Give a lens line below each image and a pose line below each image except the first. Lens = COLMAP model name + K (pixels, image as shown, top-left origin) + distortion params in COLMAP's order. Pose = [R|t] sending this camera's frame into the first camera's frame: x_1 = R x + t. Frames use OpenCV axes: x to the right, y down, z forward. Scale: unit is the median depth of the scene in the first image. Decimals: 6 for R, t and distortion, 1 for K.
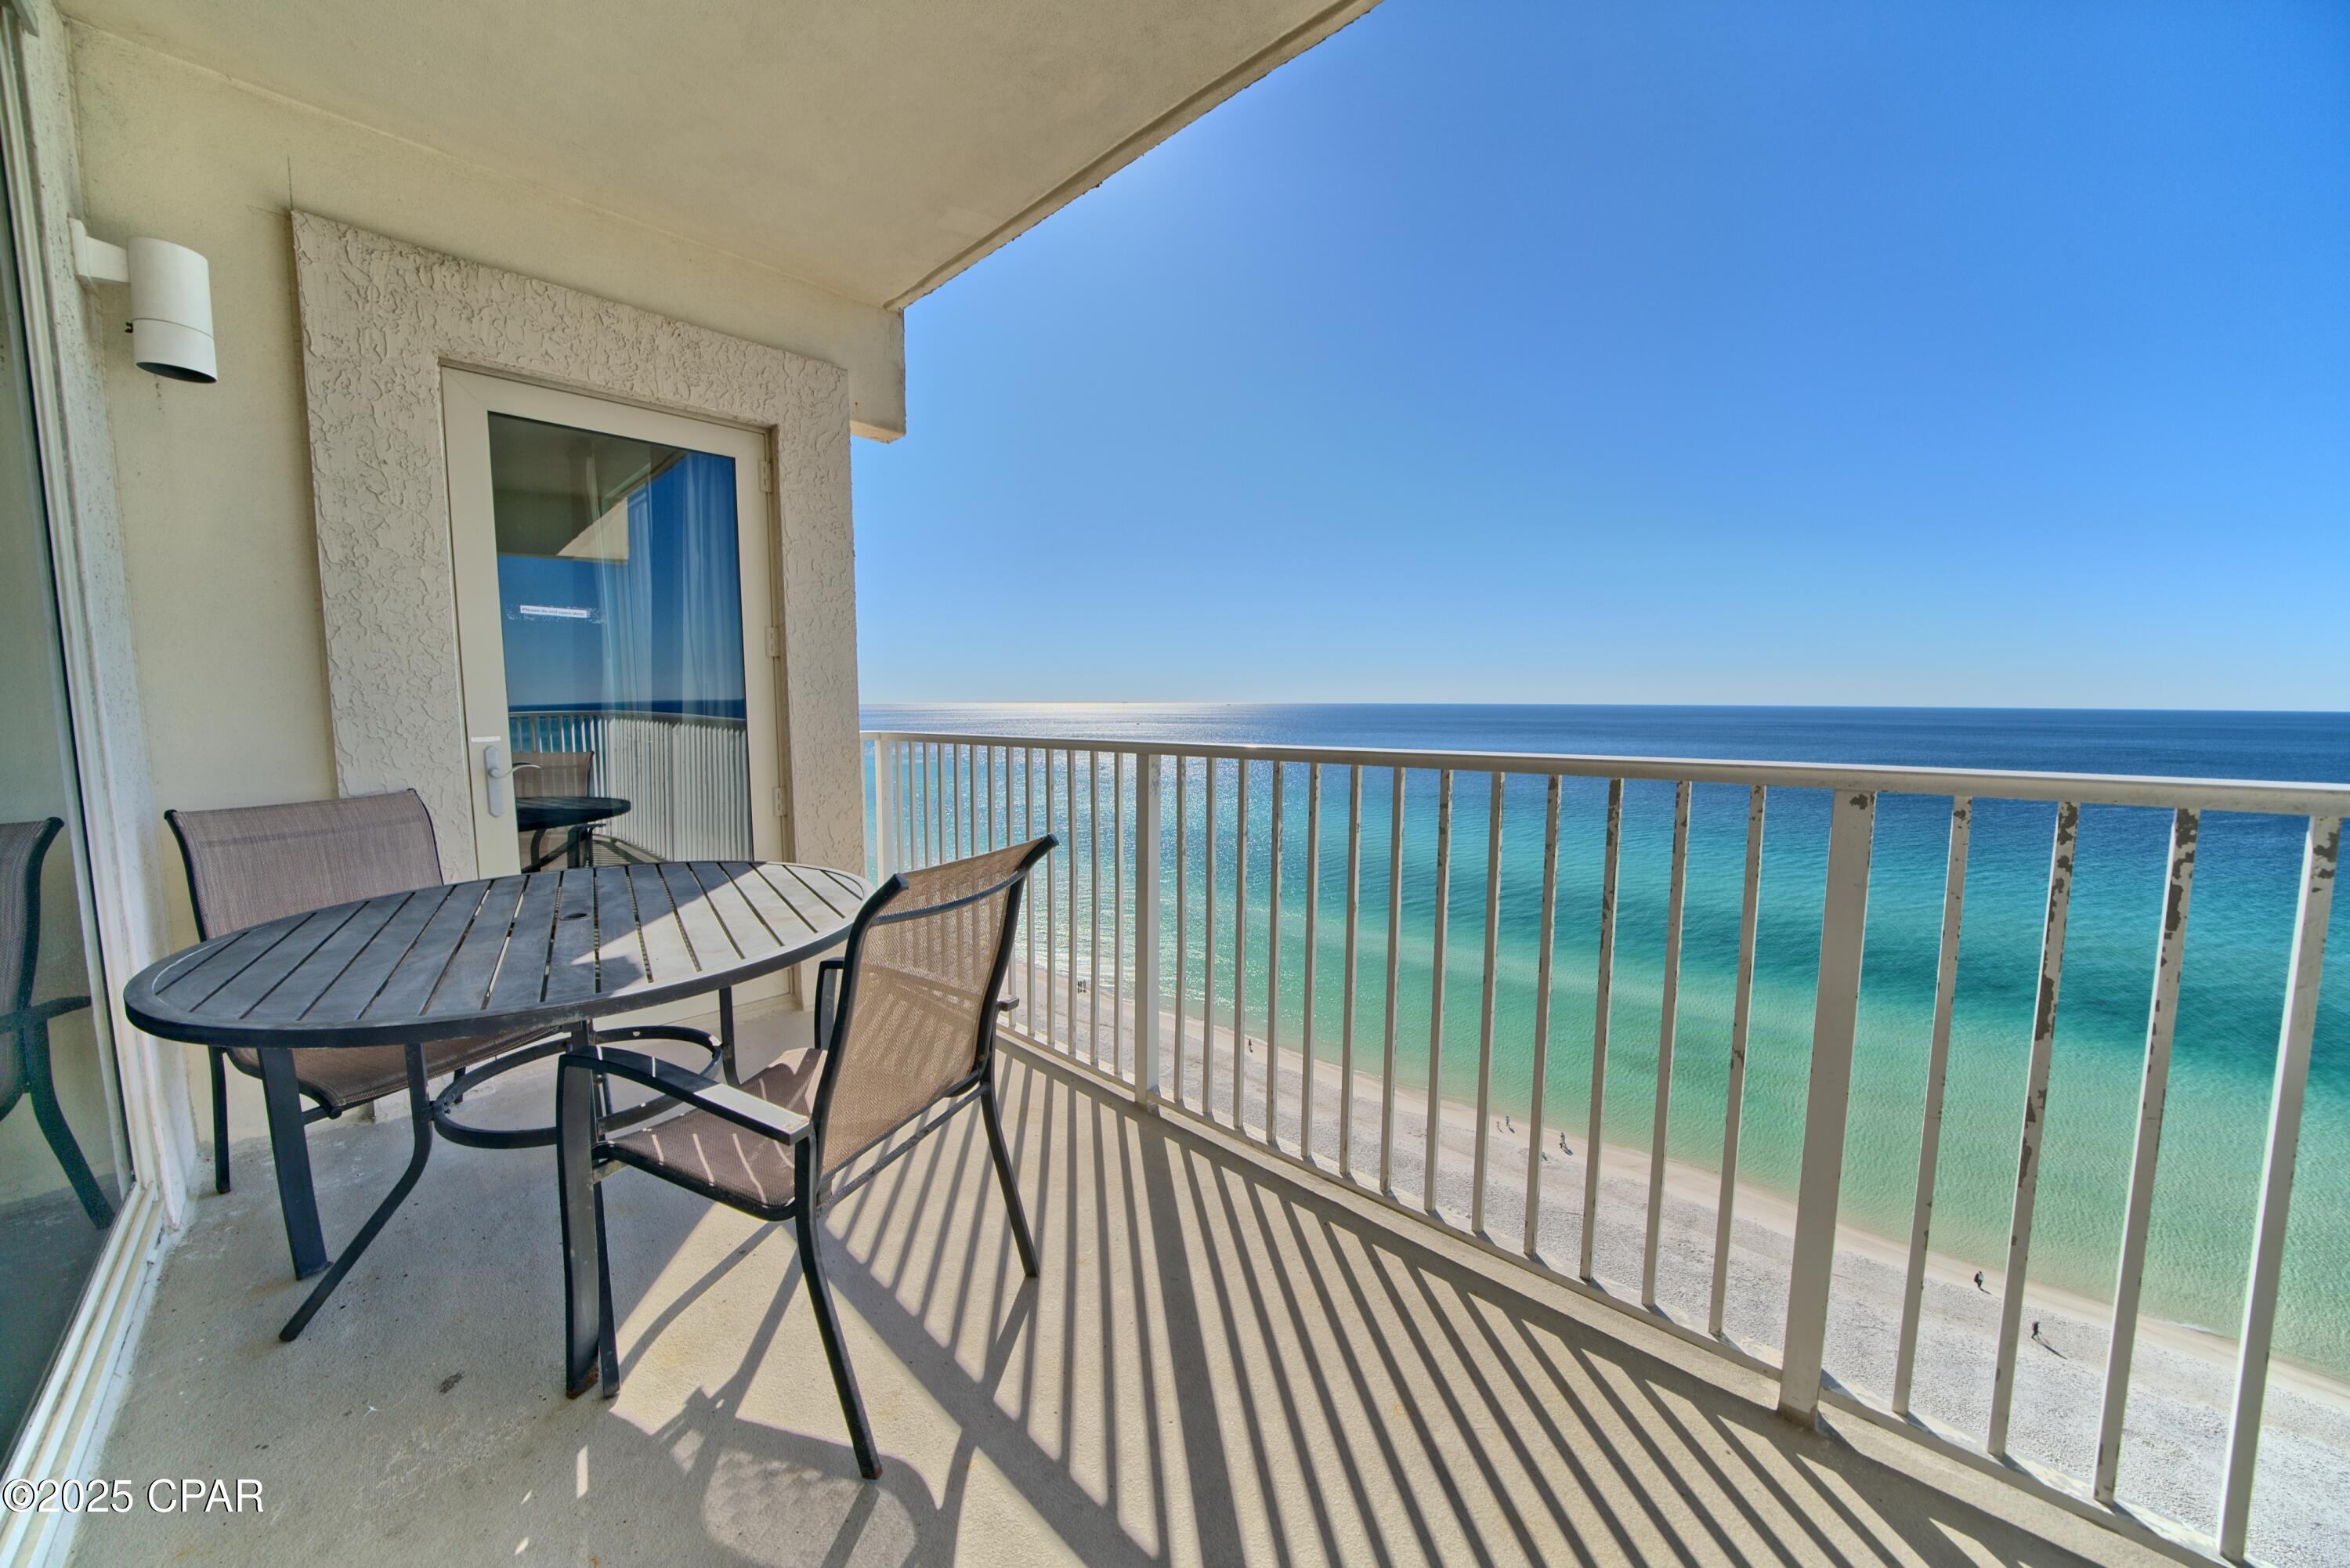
lens RADIAL K [[810.9, 0, 1175.4], [0, 810.9, 776.4], [0, 0, 1]] dist [-0.027354, 0.003634]
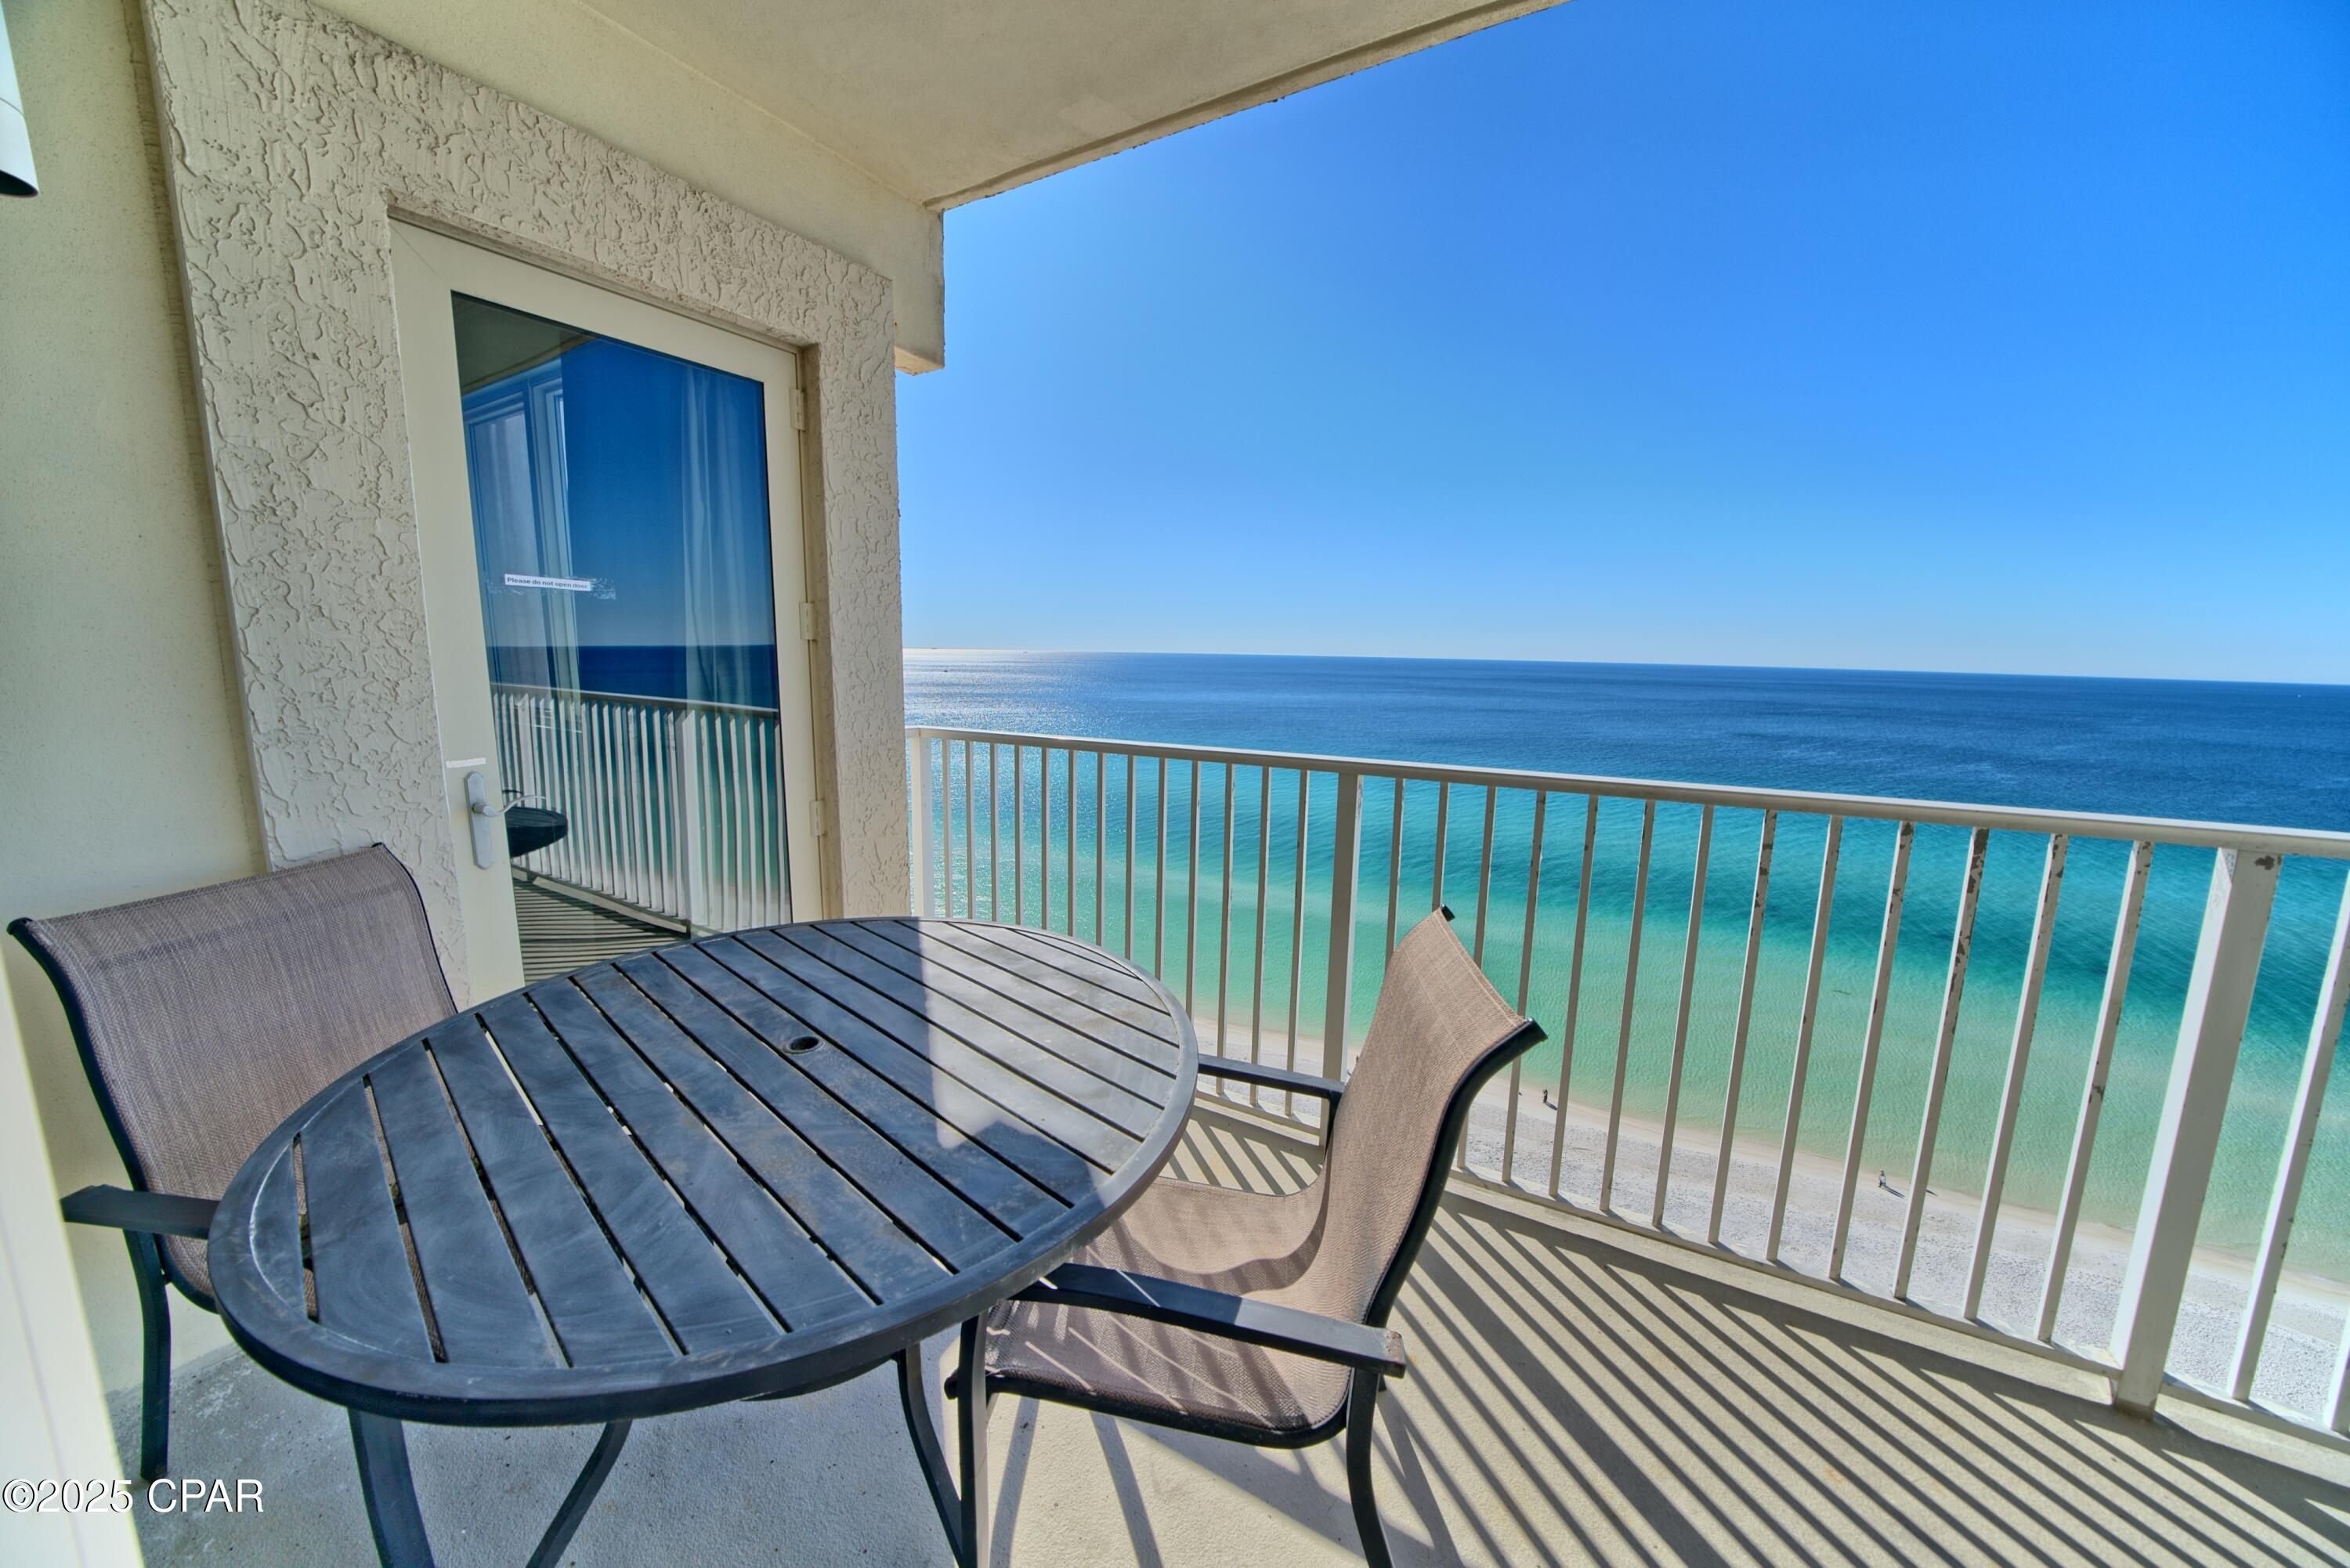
lens RADIAL K [[810.9, 0, 1175.4], [0, 810.9, 776.4], [0, 0, 1]] dist [-0.027354, 0.003634]
pose [[0.974613, -0.016984, 0.223250, -0.443300], [0.002849, 0.997979, 0.063488, -0.085752], [-0.223877, -0.061240, 0.972692, 0.175838]]
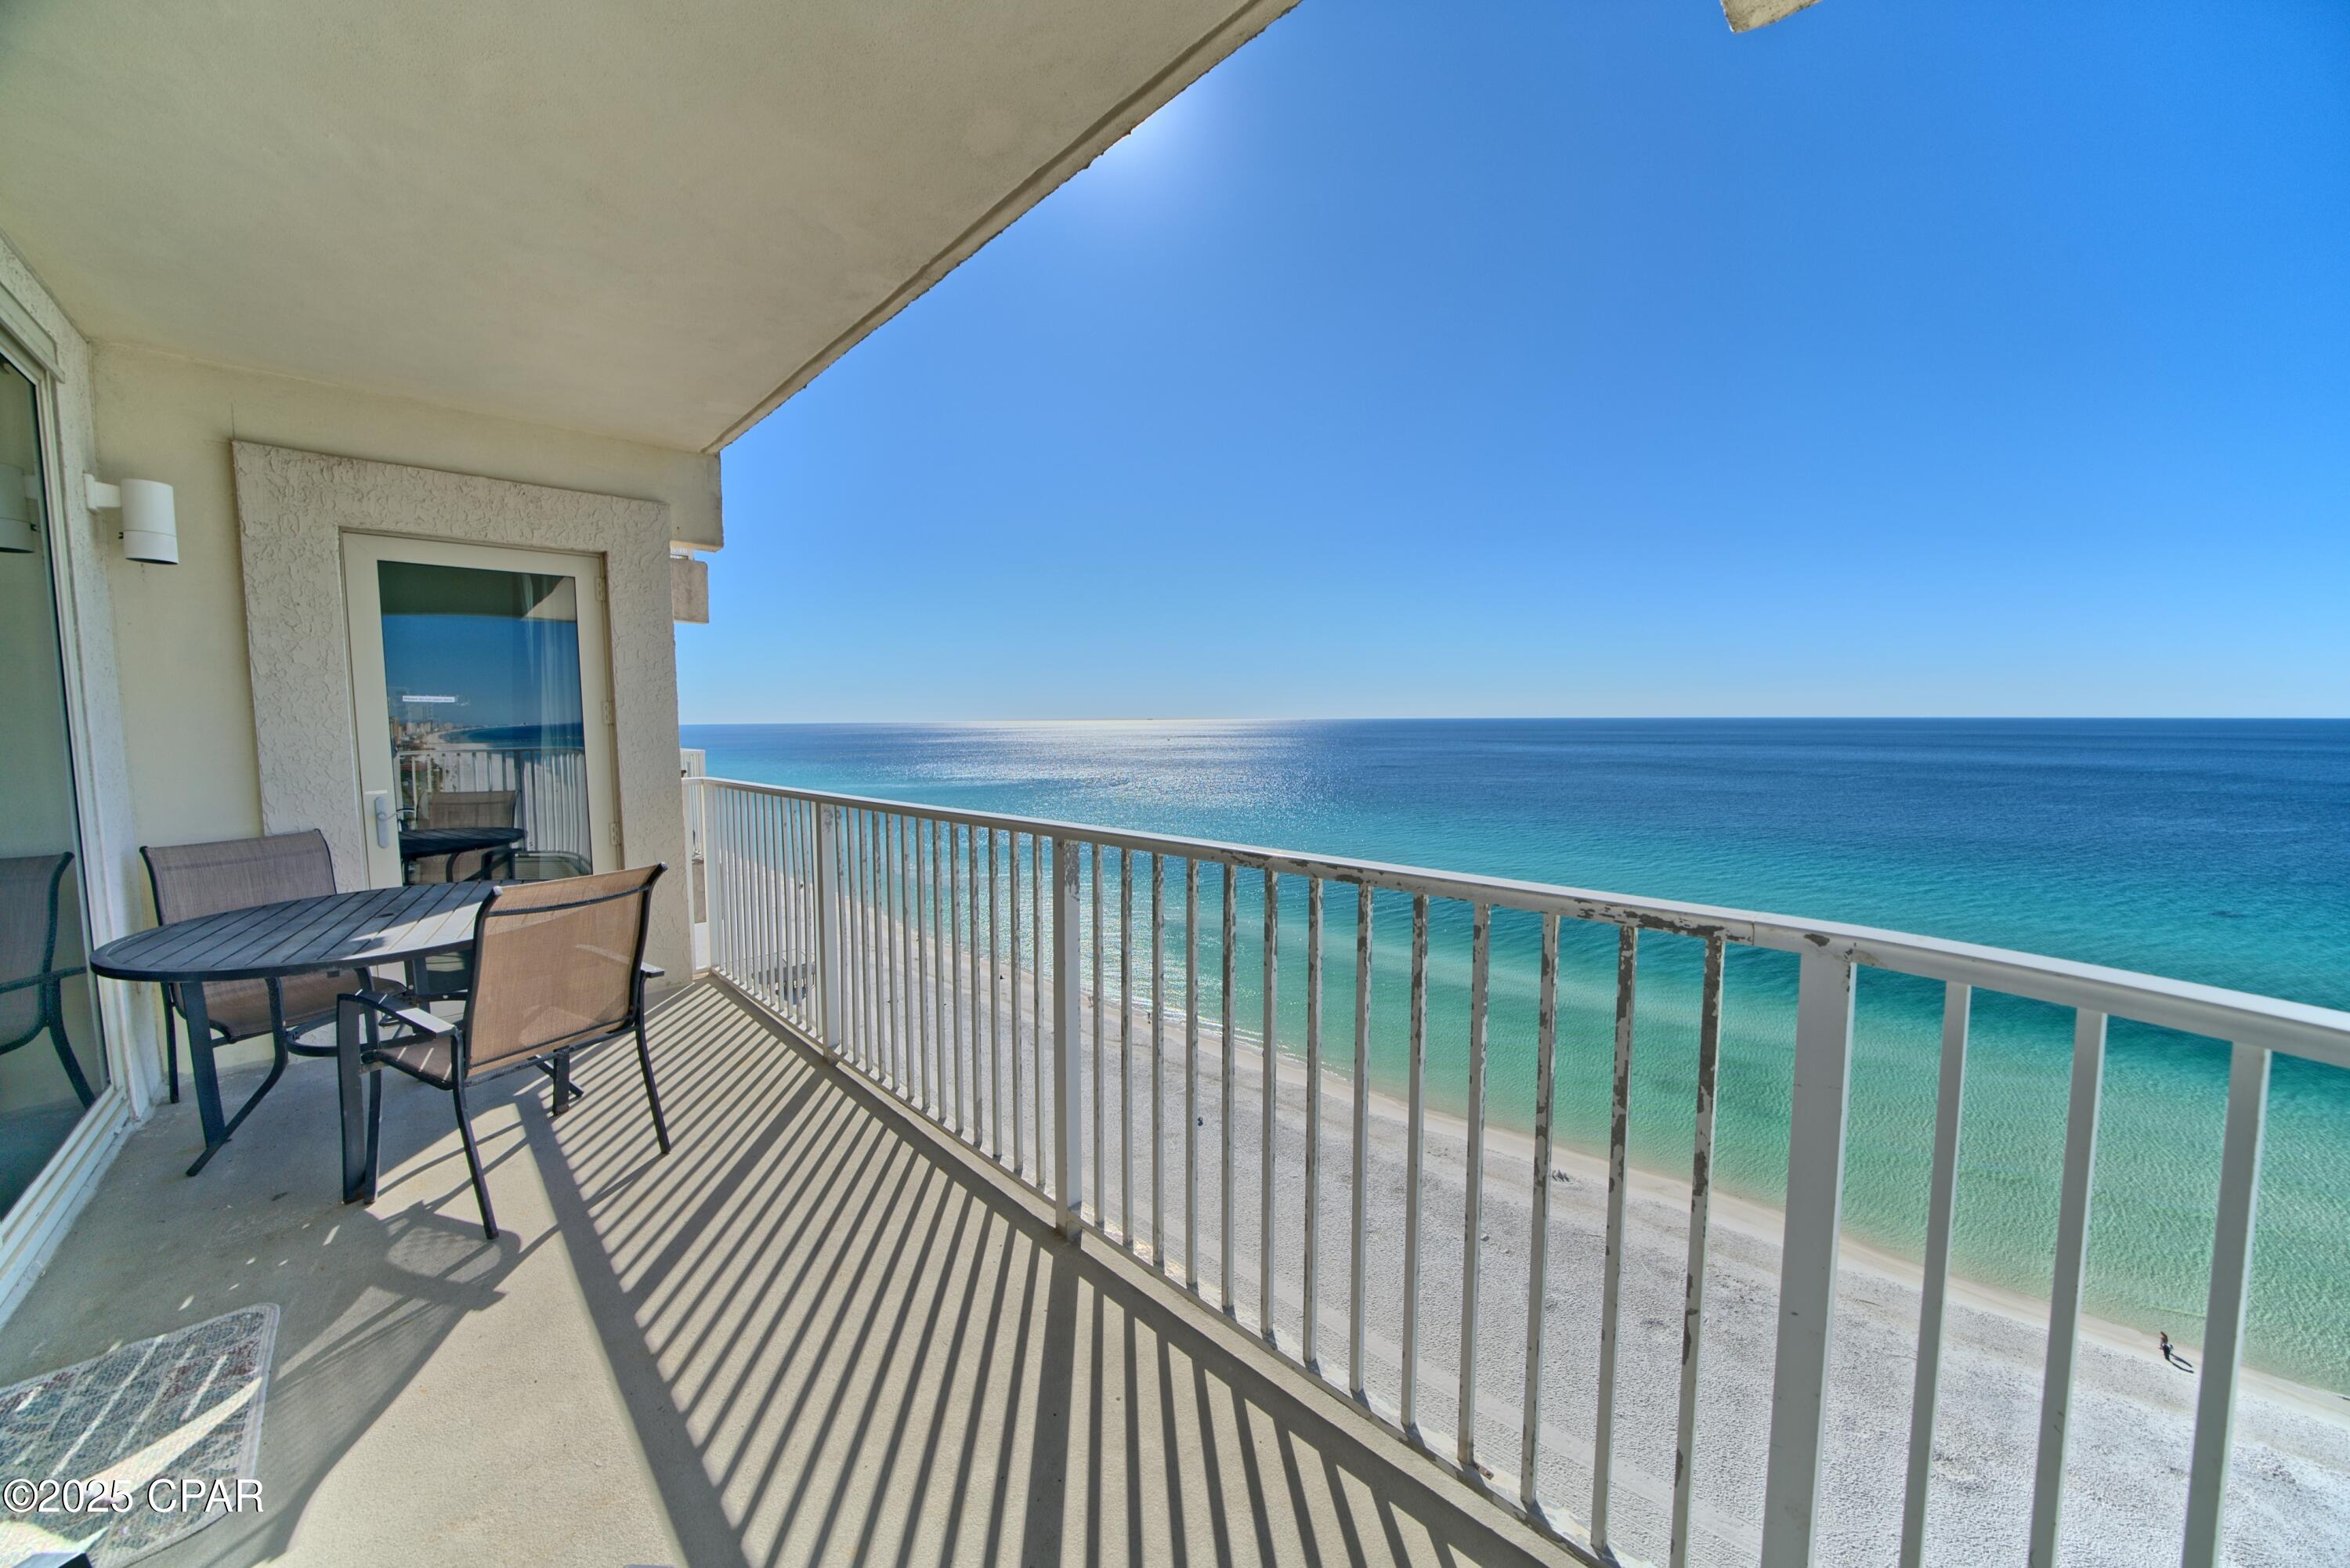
lens RADIAL K [[810.9, 0, 1175.4], [0, 810.9, 776.4], [0, 0, 1]] dist [-0.027354, 0.003634]
pose [[0.999380, -0.006241, -0.034648, 0.645032], [0.005543, 0.999780, -0.020206, -0.042602], [0.034767, 0.020002, 0.999195, -0.376542]]
